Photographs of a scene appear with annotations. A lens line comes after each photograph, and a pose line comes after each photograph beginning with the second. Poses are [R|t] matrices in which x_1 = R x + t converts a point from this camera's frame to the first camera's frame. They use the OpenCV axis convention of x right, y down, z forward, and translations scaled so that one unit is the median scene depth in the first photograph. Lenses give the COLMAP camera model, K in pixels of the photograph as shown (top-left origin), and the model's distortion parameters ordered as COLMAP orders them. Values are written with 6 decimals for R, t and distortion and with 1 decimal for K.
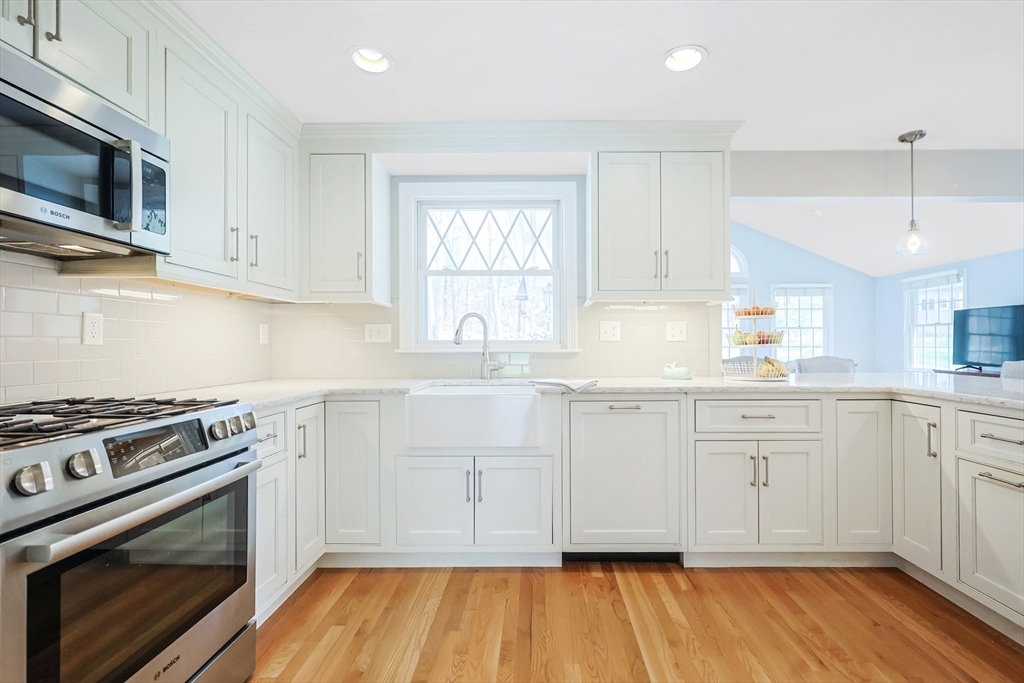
lens RADIAL K [[450.3, 0, 512.0], [0, 450.3, 341.5], [0, 0, 1]] dist [0.002160, -0.000144]
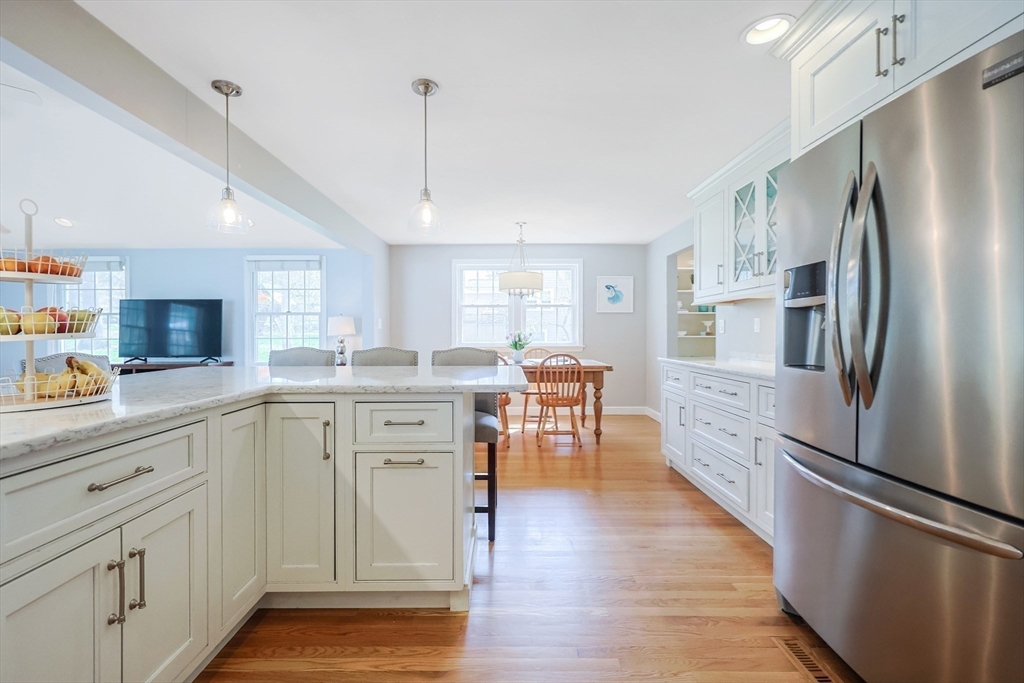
lens RADIAL K [[441.3, 0, 510.4], [0, 441.3, 335.7], [0, 0, 1]] dist [0.002100, 0.000142]
pose [[-0.056752, -0.001687, 0.998387, 0.033005], [-0.002493, 0.999996, 0.001548, 0.007417], [-0.998385, -0.002401, -0.056756, 0.599933]]
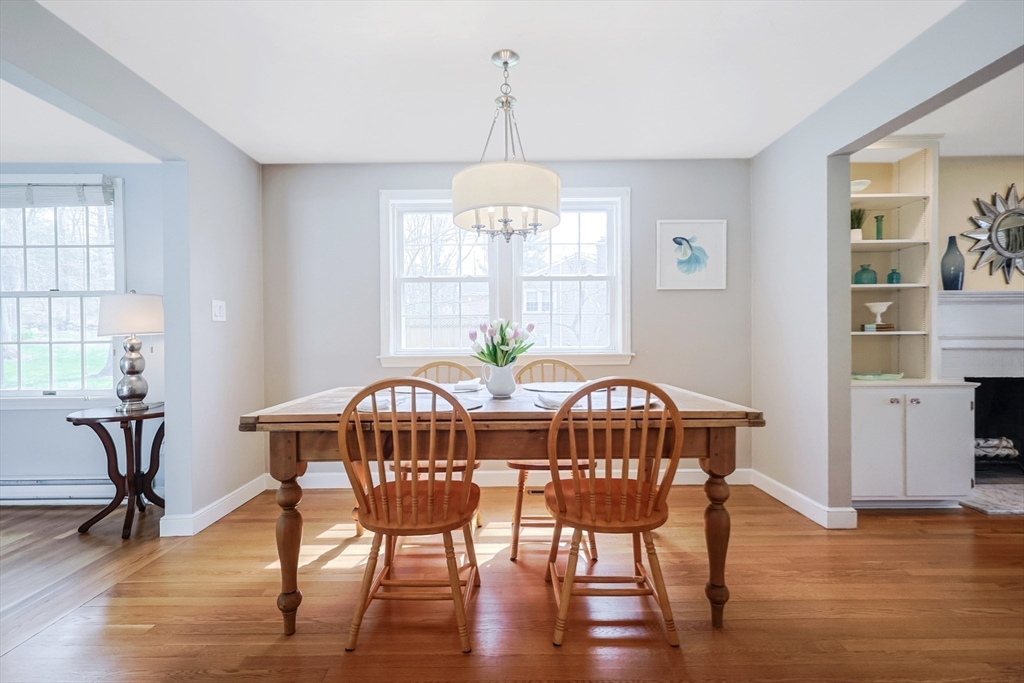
lens RADIAL K [[450.3, 0, 512.0], [0, 450.3, 341.5], [0, 0, 1]] dist [0.002160, -0.000144]
pose [[-0.062196, 0.001606, 0.998063, 1.191781], [0.003937, 0.999991, -0.001364, 0.032189], [-0.998056, 0.003844, -0.062201, 0.481862]]
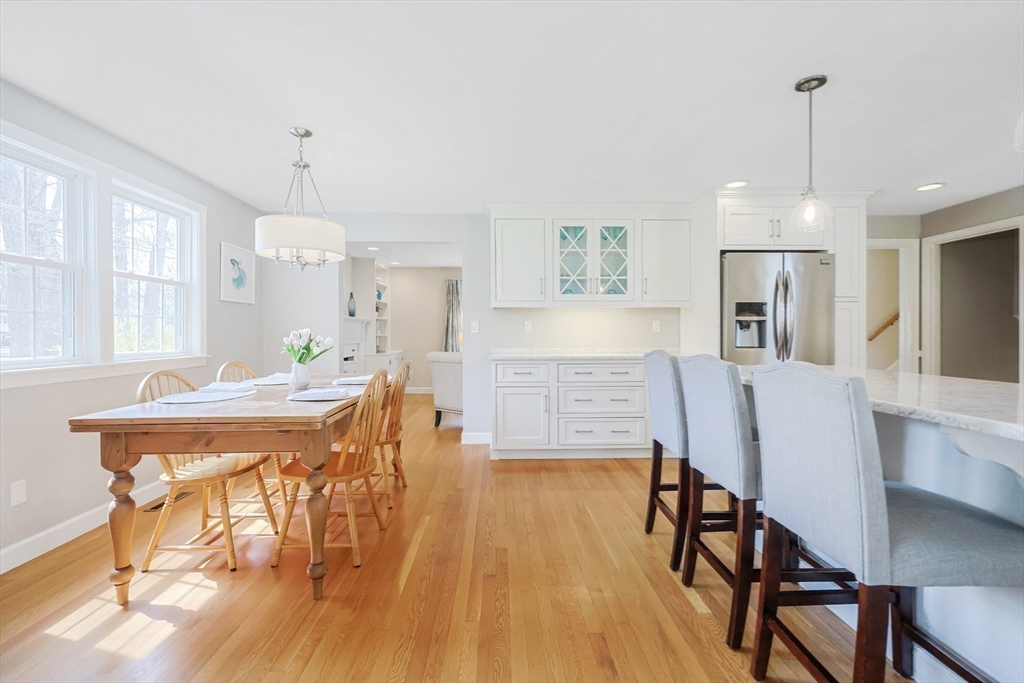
lens RADIAL K [[450.3, 0, 512.0], [0, 450.3, 341.5], [0, 0, 1]] dist [0.002160, -0.000144]
pose [[-0.996353, 0.009475, -0.084794, 1.633011], [0.008793, 0.999926, 0.008416, 0.015172], [0.084867, 0.007639, -0.996363, 1.591082]]
